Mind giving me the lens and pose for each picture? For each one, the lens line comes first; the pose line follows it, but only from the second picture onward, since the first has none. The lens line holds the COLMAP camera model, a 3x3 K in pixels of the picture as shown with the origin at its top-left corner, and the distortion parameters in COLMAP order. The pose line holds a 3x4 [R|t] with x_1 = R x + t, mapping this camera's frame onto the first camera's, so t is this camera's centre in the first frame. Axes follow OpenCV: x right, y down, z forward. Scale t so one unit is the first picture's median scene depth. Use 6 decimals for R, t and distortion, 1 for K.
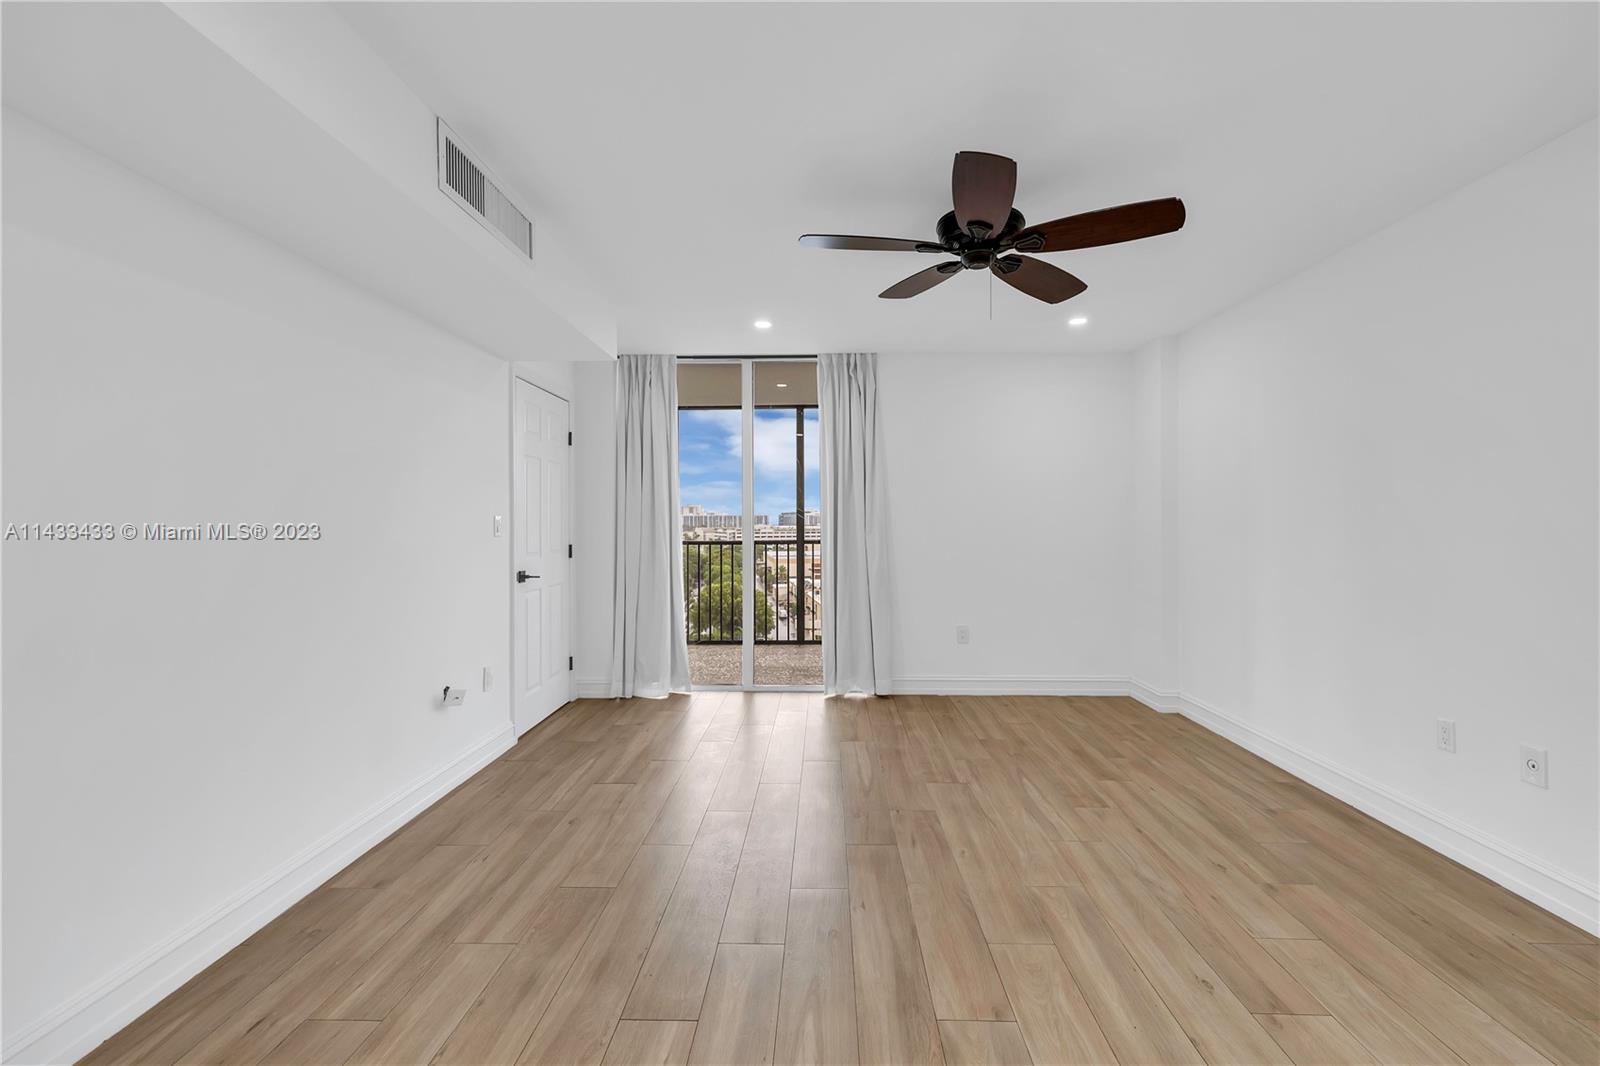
lens RADIAL K [[693.1, 0, 801.5], [0, 693.1, 529.6], [0, 0, 1]] dist [0.010229, -0.001215]
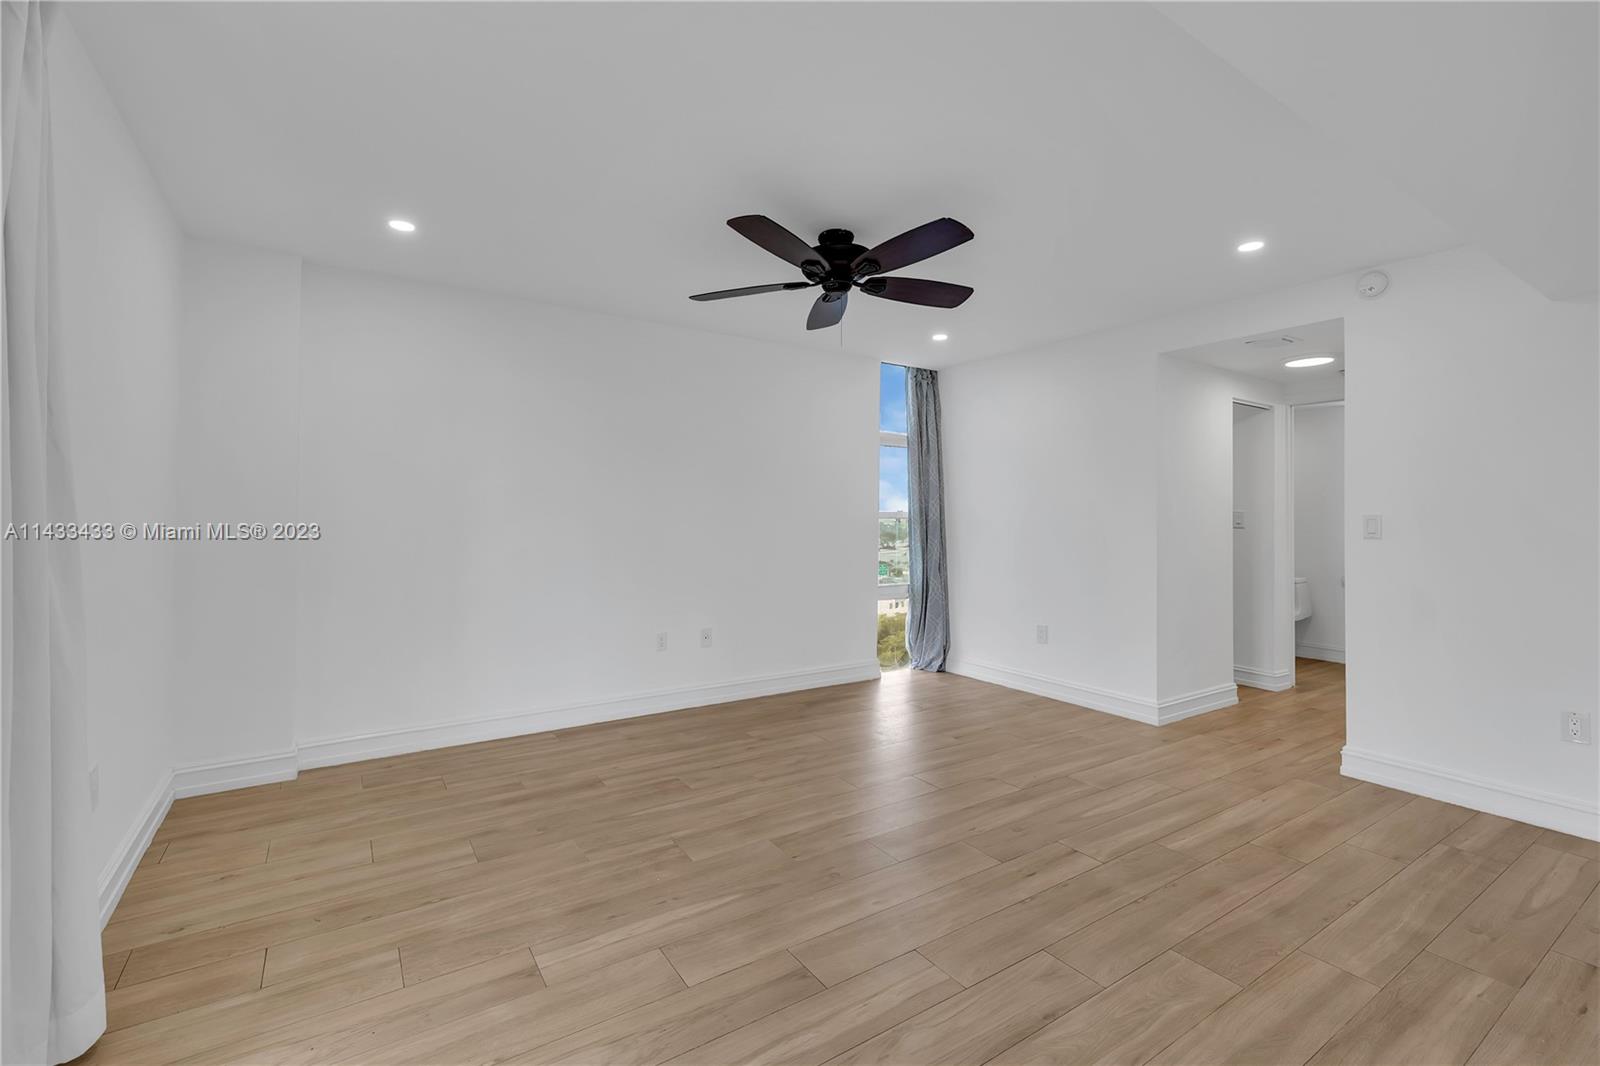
lens RADIAL K [[693.1, 0, 792.0], [0, 693.1, 525.9], [0, 0, 1]] dist [0.010229, -0.001215]
pose [[-0.581406, -0.013710, 0.813498, -0.597445], [0.000895, 0.999847, 0.017490, -0.017176], [-0.813613, 0.010897, -0.581304, 1.628759]]
